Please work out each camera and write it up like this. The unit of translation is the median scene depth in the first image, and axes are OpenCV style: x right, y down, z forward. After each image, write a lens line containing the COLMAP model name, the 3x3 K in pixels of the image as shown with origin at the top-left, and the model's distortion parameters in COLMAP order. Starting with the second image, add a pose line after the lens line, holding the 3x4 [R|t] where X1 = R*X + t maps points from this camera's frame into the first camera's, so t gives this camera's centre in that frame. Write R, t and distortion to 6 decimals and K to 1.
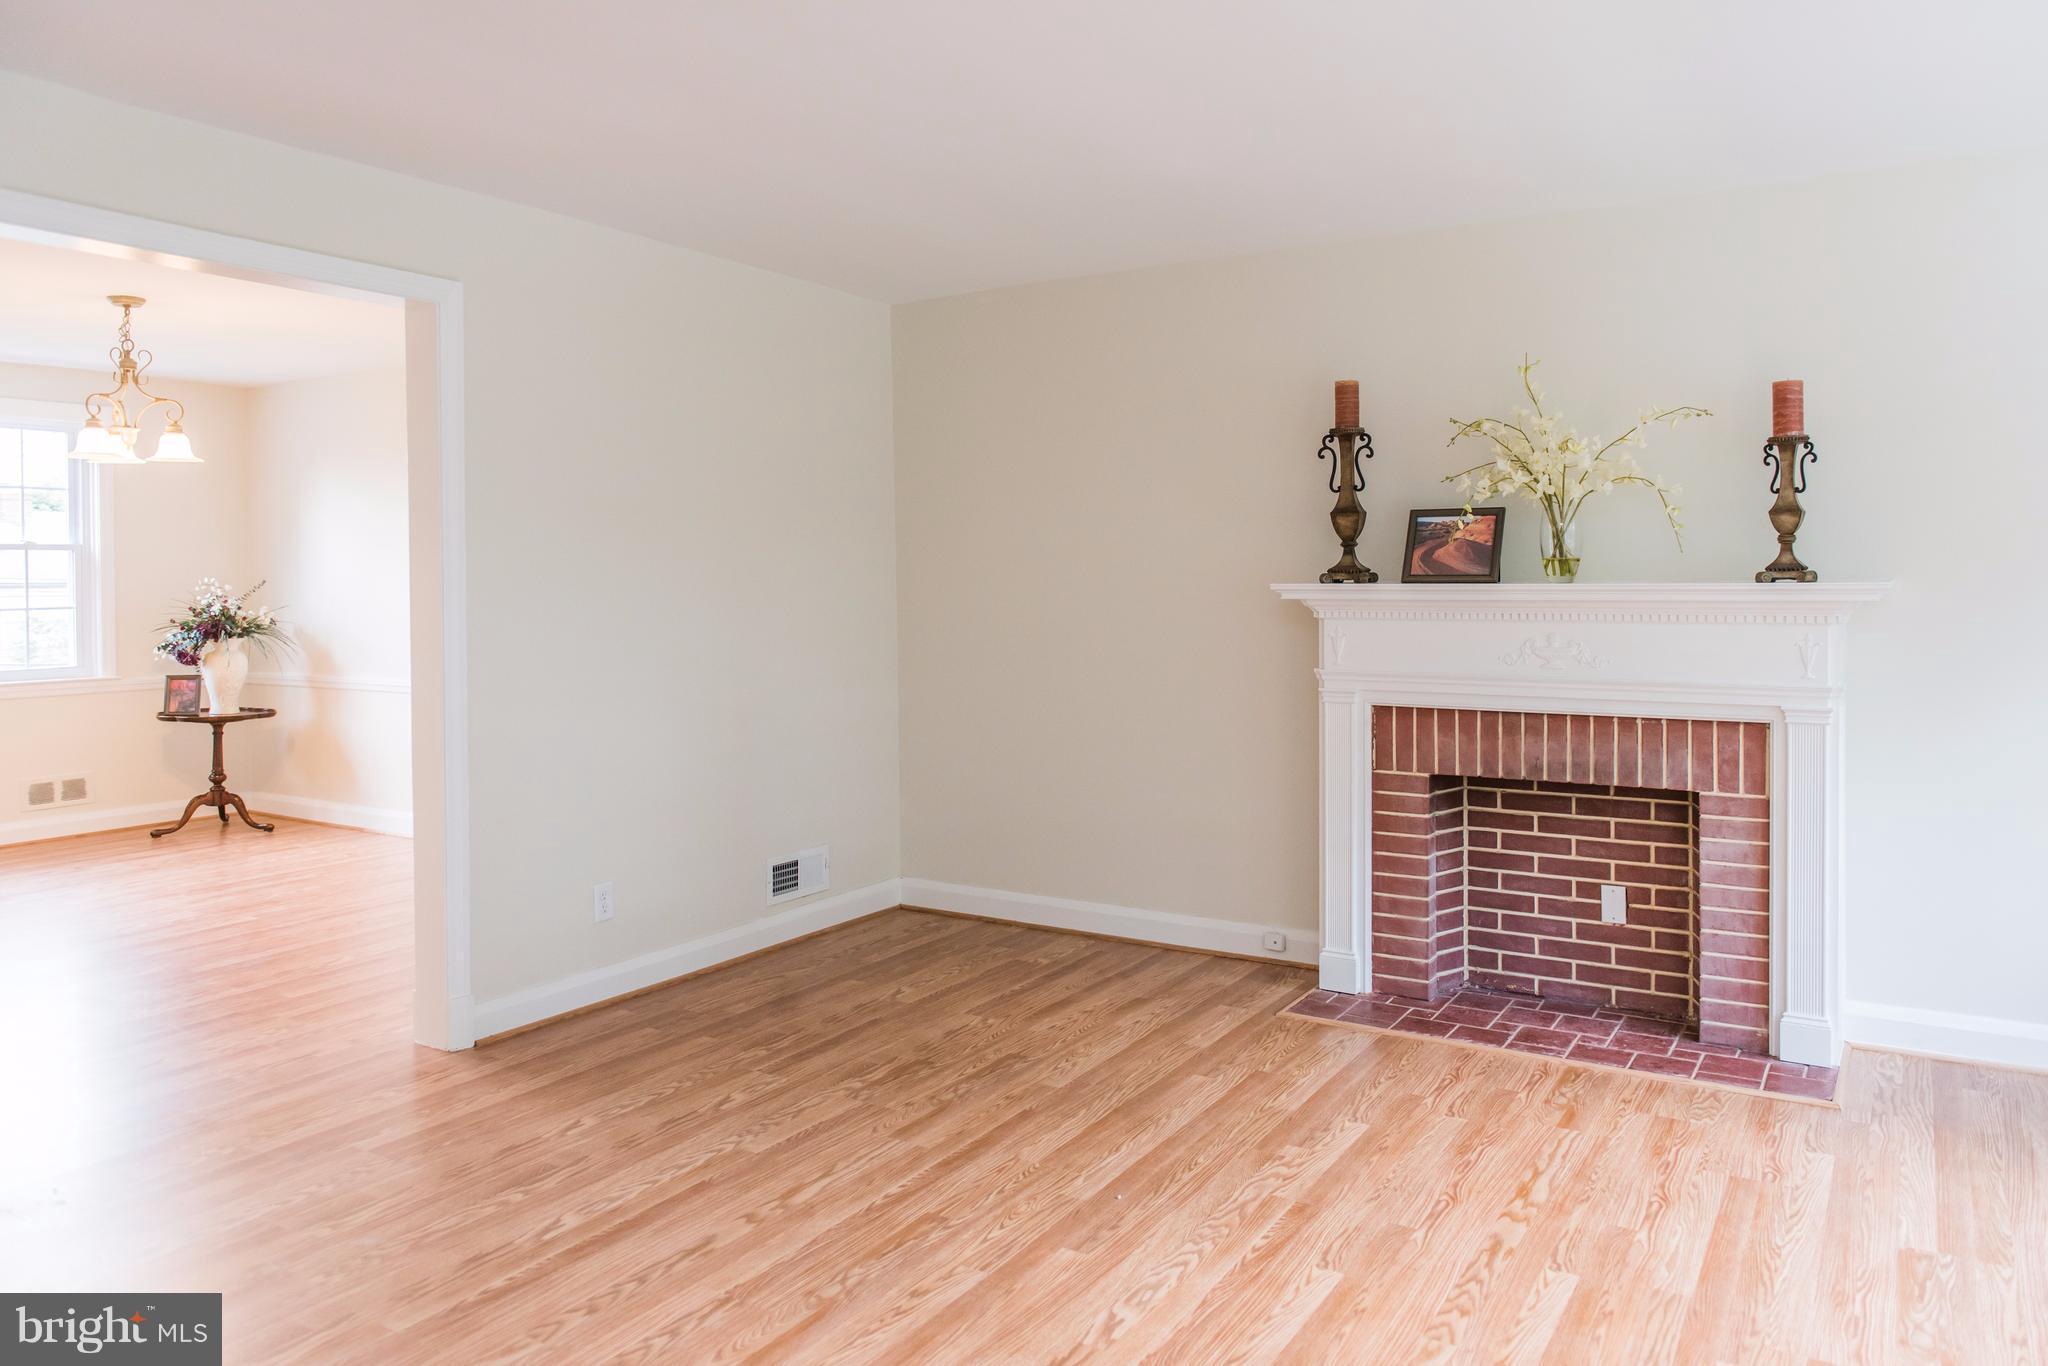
lens RADIAL K [[1398.9, 0, 1035.8], [0, 1398.9, 606.1], [0, 0, 1]] dist [0.002006, -0.002048]
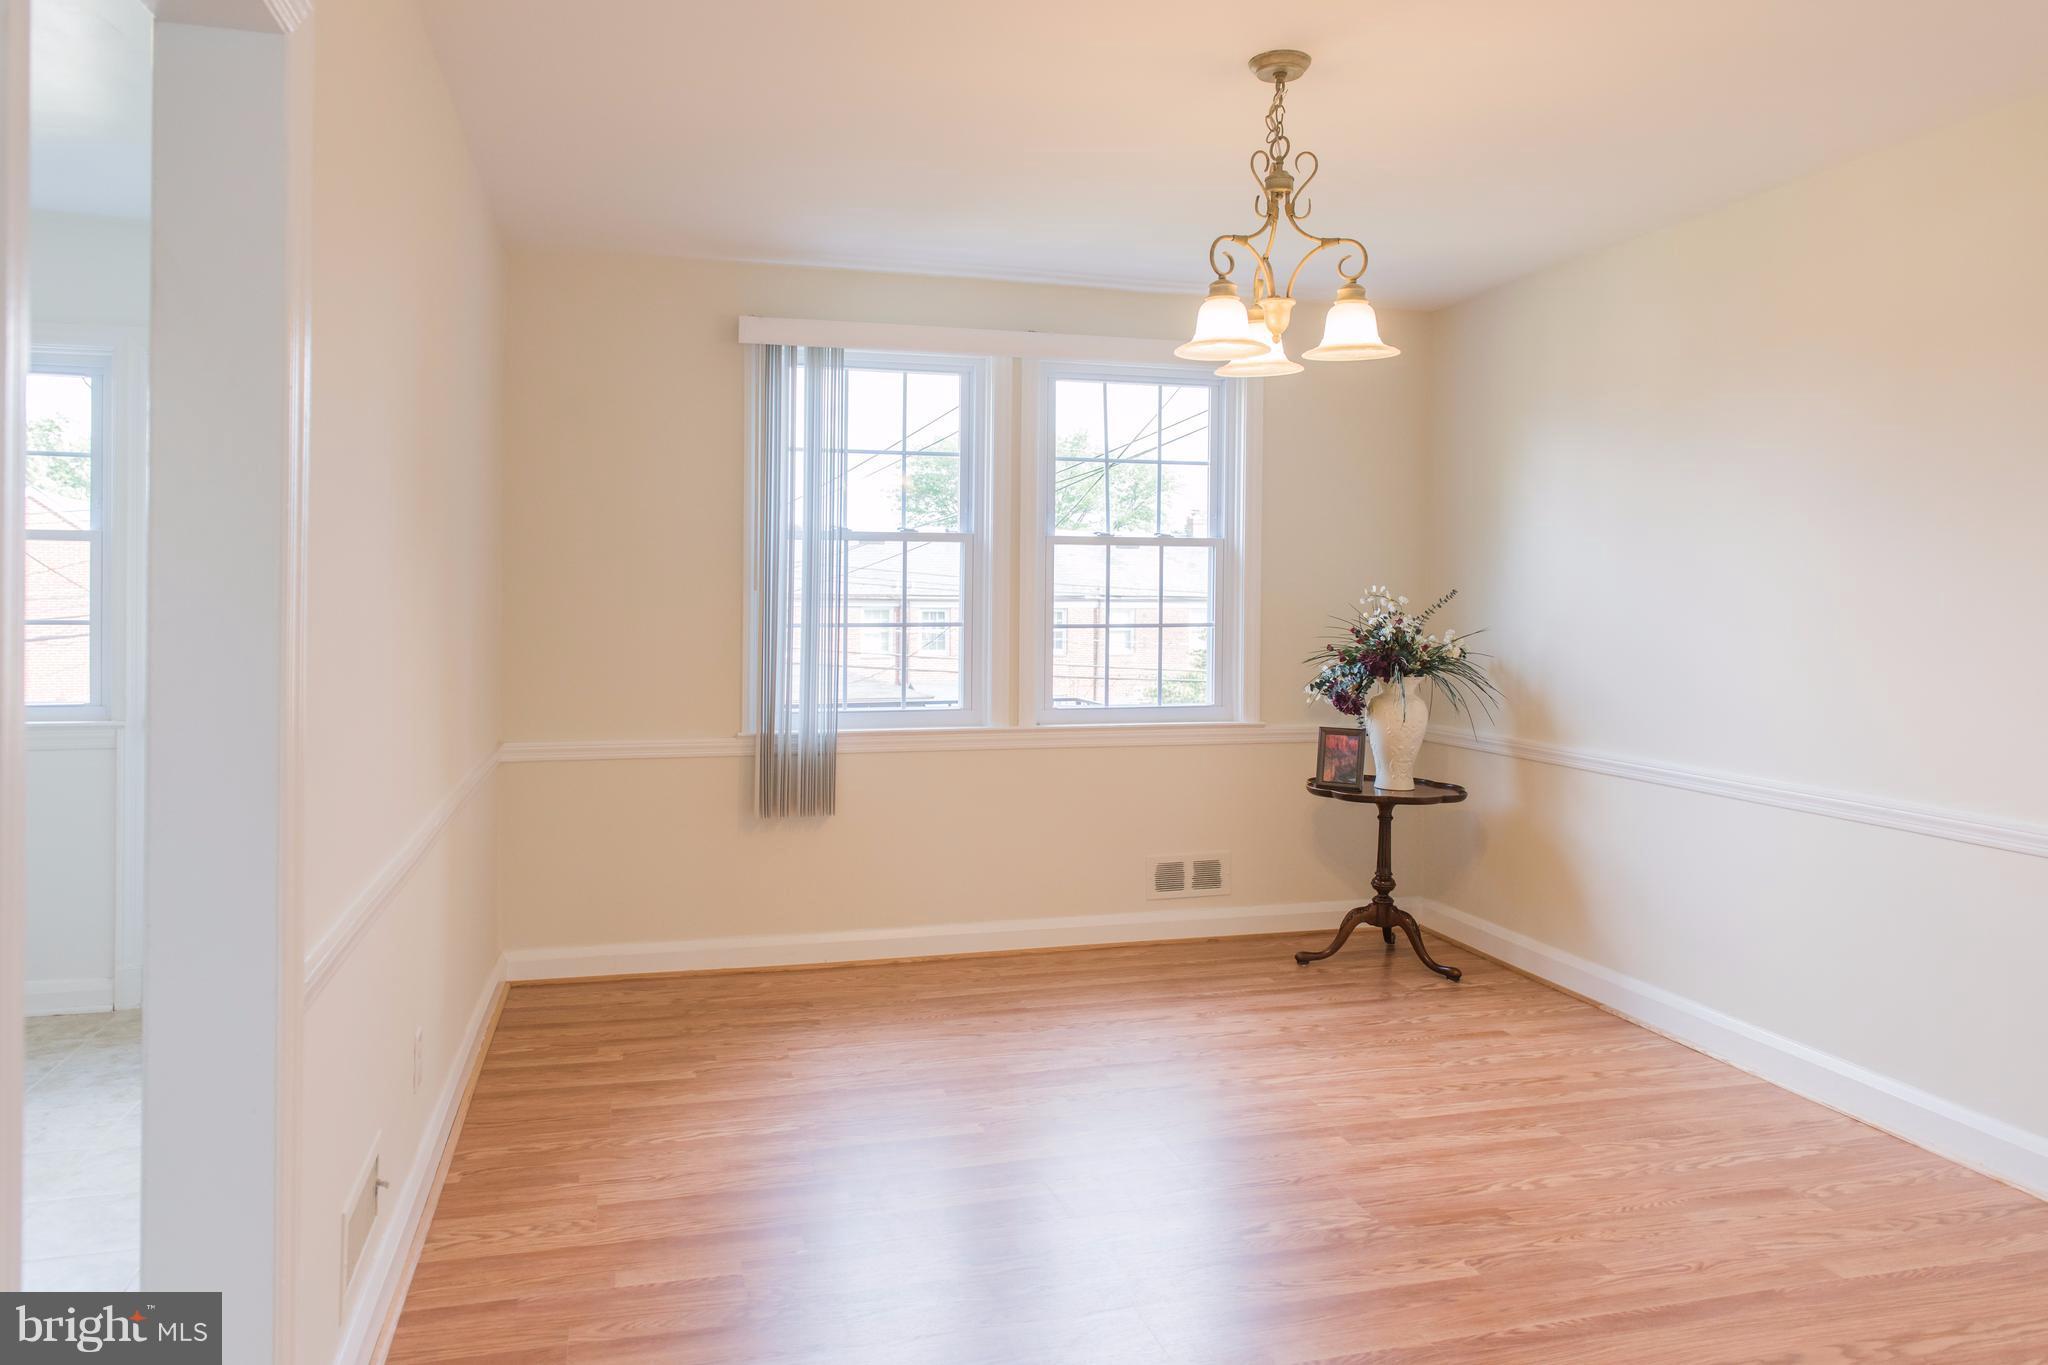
lens RADIAL K [[1398.9, 0, 1035.8], [0, 1398.9, 605.6], [0, 0, 1]] dist [0.002006, -0.002048]
pose [[0.730183, 0.013964, -0.683109, -0.252937], [-0.024692, 0.999677, -0.005958, -0.002431], [0.682805, 0.021218, 0.730292, 0.398417]]
